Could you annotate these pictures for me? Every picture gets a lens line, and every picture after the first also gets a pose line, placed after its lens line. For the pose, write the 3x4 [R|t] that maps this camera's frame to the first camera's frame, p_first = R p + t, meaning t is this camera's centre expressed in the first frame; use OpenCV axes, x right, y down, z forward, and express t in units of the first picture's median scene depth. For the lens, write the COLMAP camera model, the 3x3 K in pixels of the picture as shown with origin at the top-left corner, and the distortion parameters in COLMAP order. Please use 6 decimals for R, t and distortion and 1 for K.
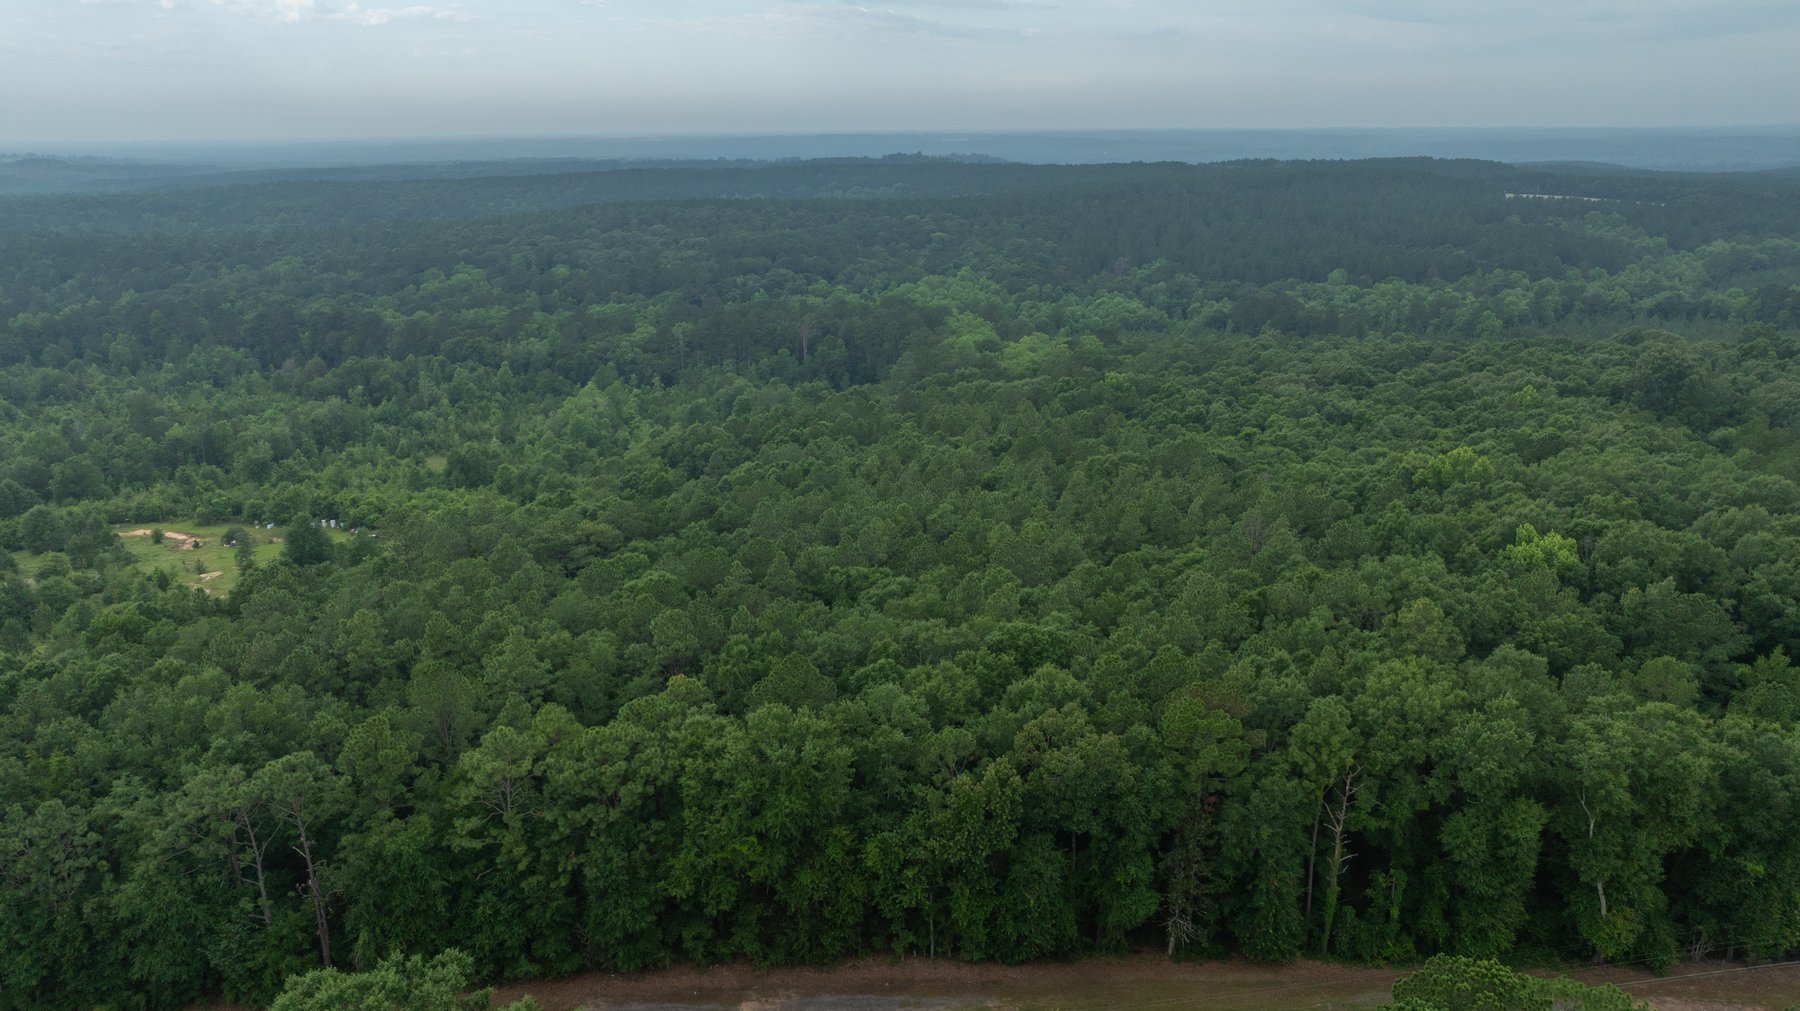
lens RADIAL K [[1284.5, 0, 925.8], [0, 1284.5, 506.4], [0, 0, 1]] dist [-0.054422, 0.081255]
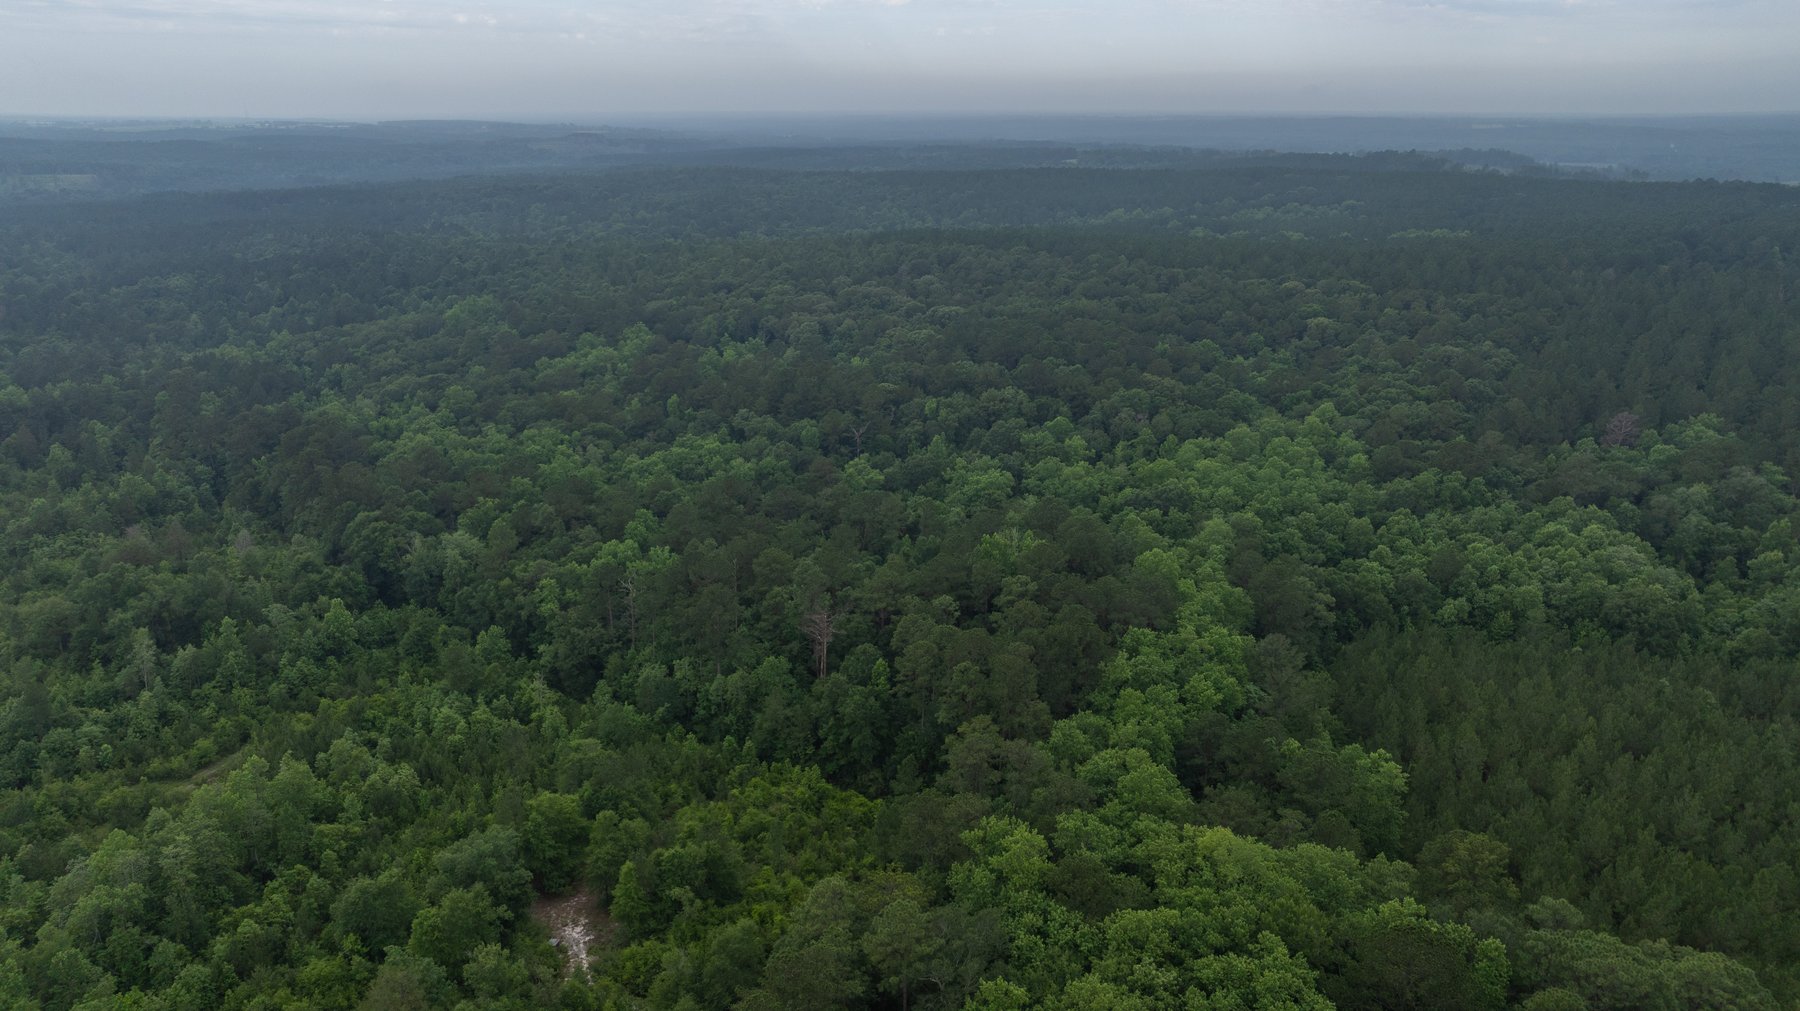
lens RADIAL K [[1284.5, 0, 925.8], [0, 1284.5, 506.4], [0, 0, 1]] dist [-0.054422, 0.081255]
pose [[0.928327, 0.123520, -0.350645, 0.072348], [-0.117867, 0.992321, 0.037508, -0.142038], [0.352585, 0.006510, 0.935757, 0.392723]]
